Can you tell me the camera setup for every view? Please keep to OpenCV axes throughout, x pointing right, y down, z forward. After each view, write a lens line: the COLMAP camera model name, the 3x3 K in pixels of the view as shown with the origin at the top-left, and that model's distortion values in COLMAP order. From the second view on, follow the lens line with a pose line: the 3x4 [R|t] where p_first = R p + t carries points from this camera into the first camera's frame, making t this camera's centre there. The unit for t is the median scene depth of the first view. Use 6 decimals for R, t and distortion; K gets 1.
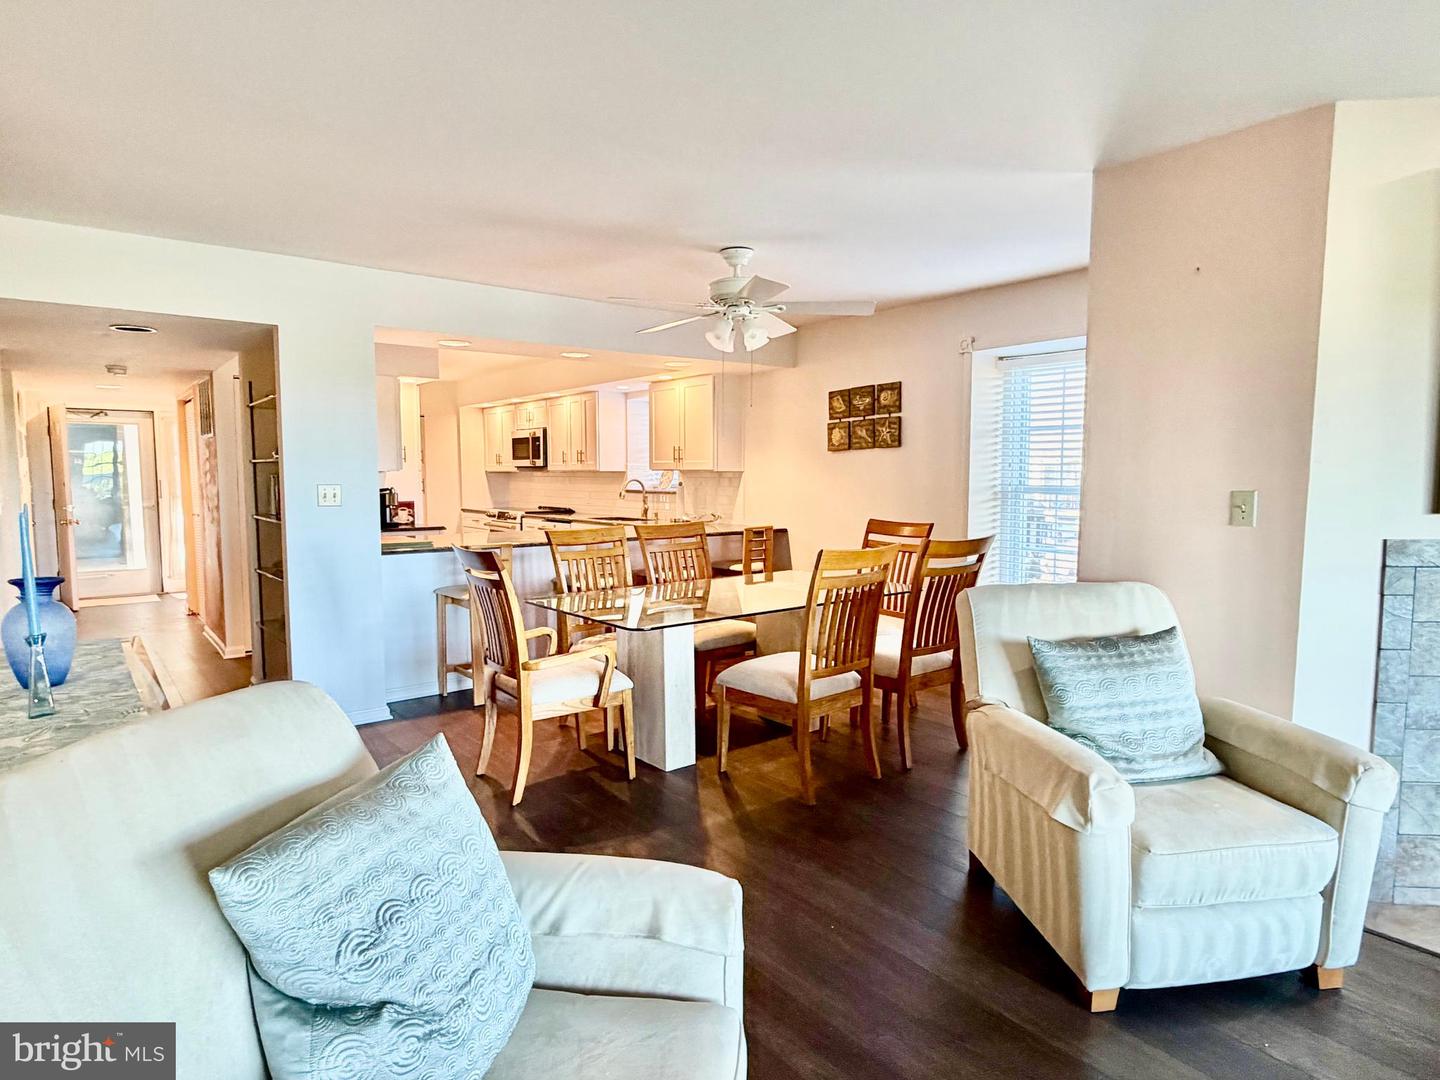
lens RADIAL K [[831.3, 0, 716.5], [0, 831.3, 545.6], [0, 0, 1]] dist [0.000357, 0.000579]
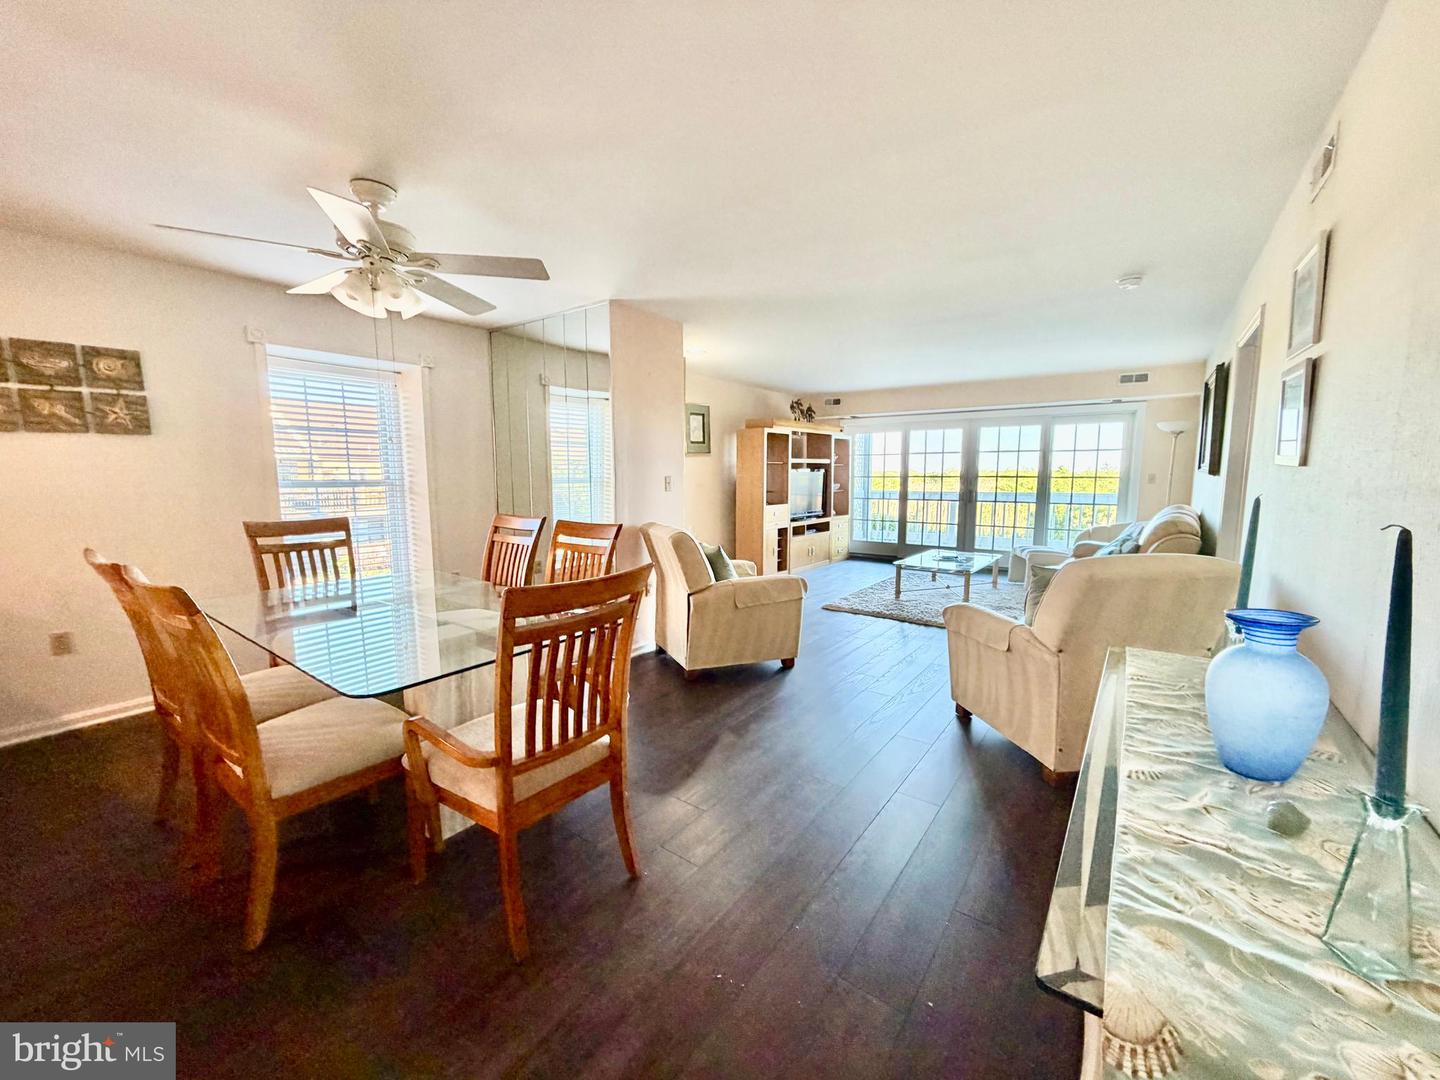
lens RADIAL K [[574.9, 0, 715.1], [0, 574.9, 541.4], [0, 0, 1]] dist [0.000608, -0.000603]
pose [[-0.263154, -0.117025, 0.957630, -0.354630], [0.083865, 0.986084, 0.143548, -0.039046], [-0.961102, 0.118086, -0.249677, 0.478791]]
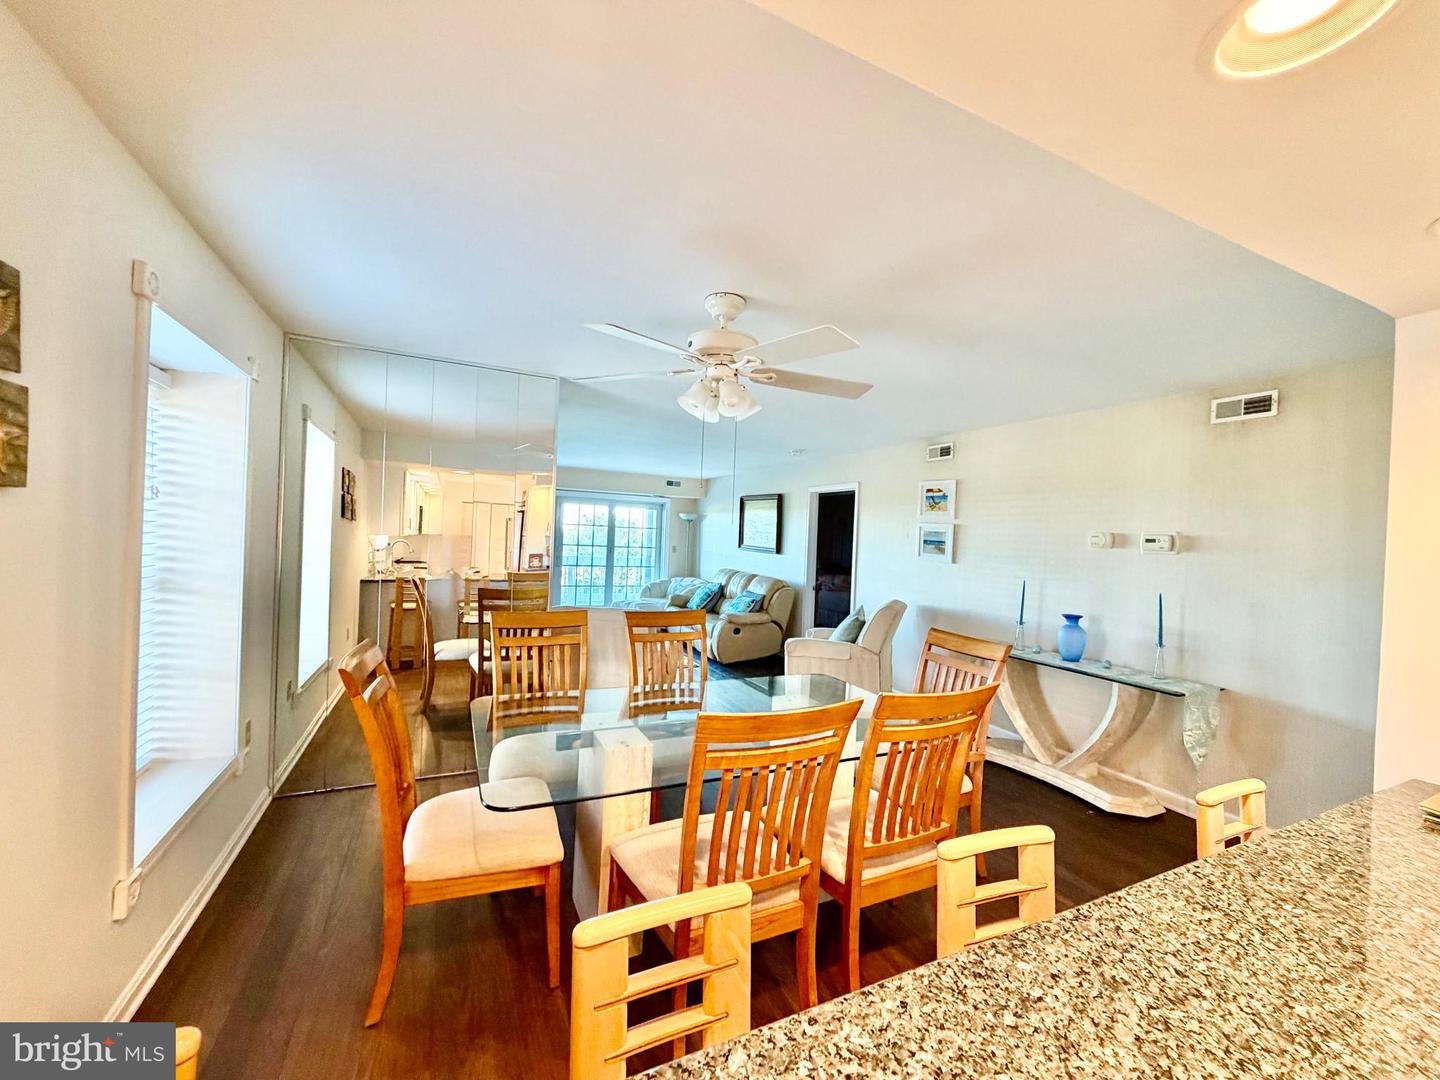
lens RADIAL K [[568.9, 0, 721.4], [0, 568.9, 544.5], [0, 0, 1]] dist [0.000849, 0.000161]
pose [[-0.974677, -0.044518, 0.219143, -0.066066], [-0.023635, 0.995003, 0.097010, -0.093063], [-0.222366, 0.089374, -0.970858, 0.878772]]
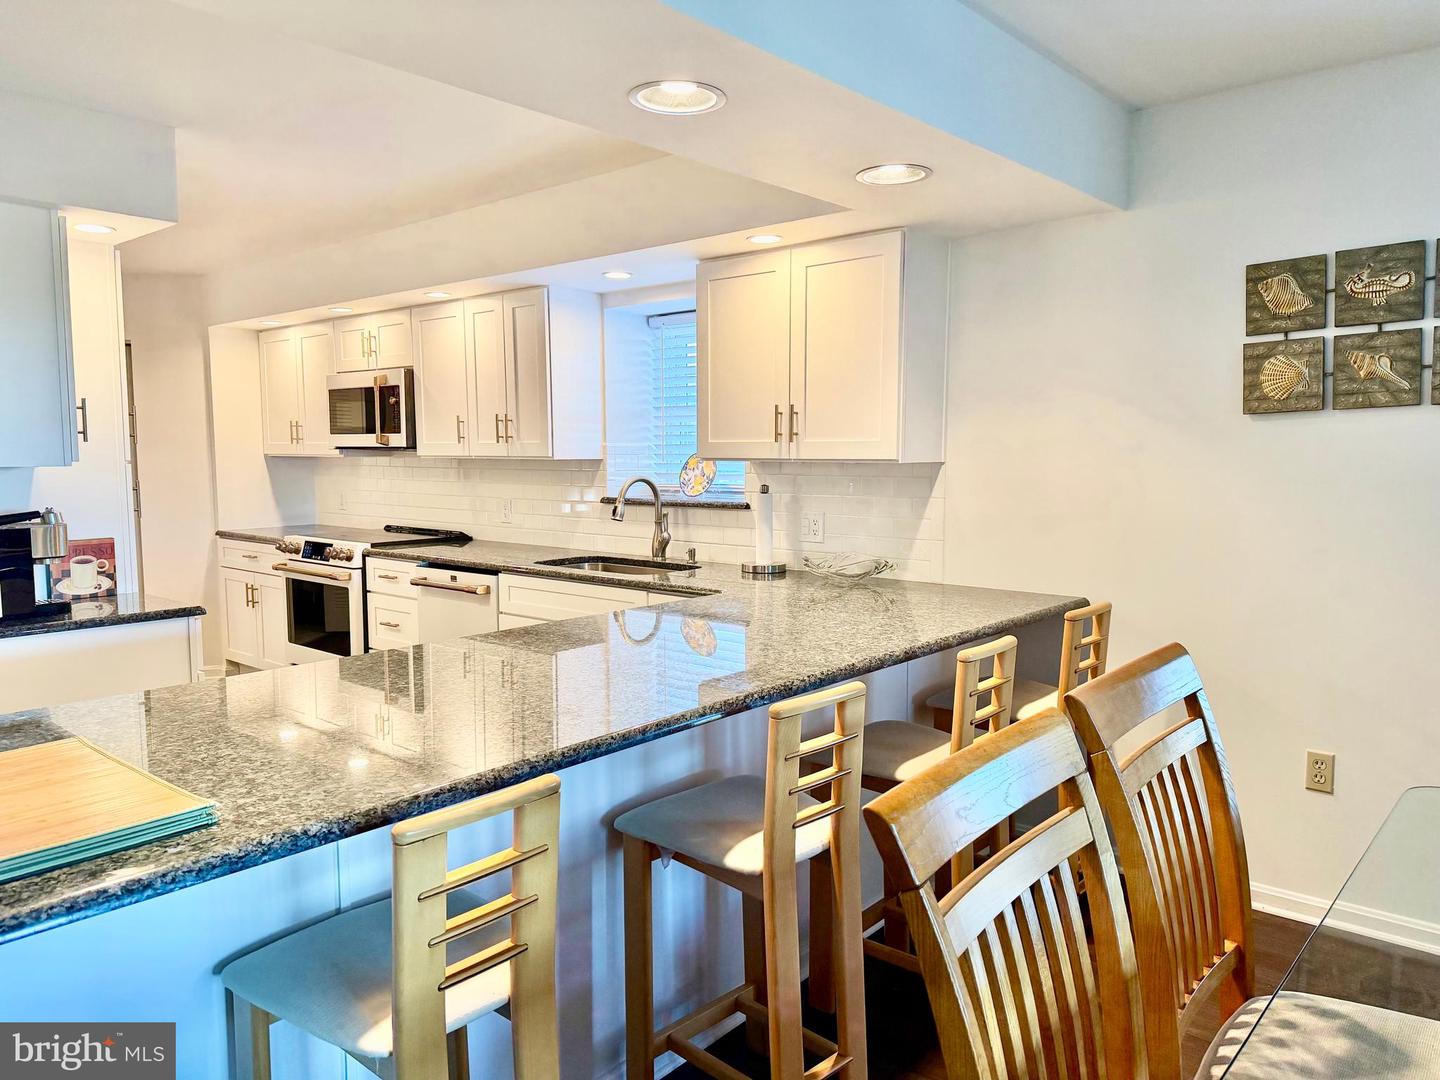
lens RADIAL K [[1015.2, 0, 723.4], [0, 1015.2, 544.9], [0, 0, 1]] dist [0.114644, -0.168067]
pose [[0.981843, -0.021811, 0.188436, -0.172744], [0.020240, 0.999743, 0.010261, -0.050441], [-0.188611, -0.006260, 0.982032, 0.464401]]
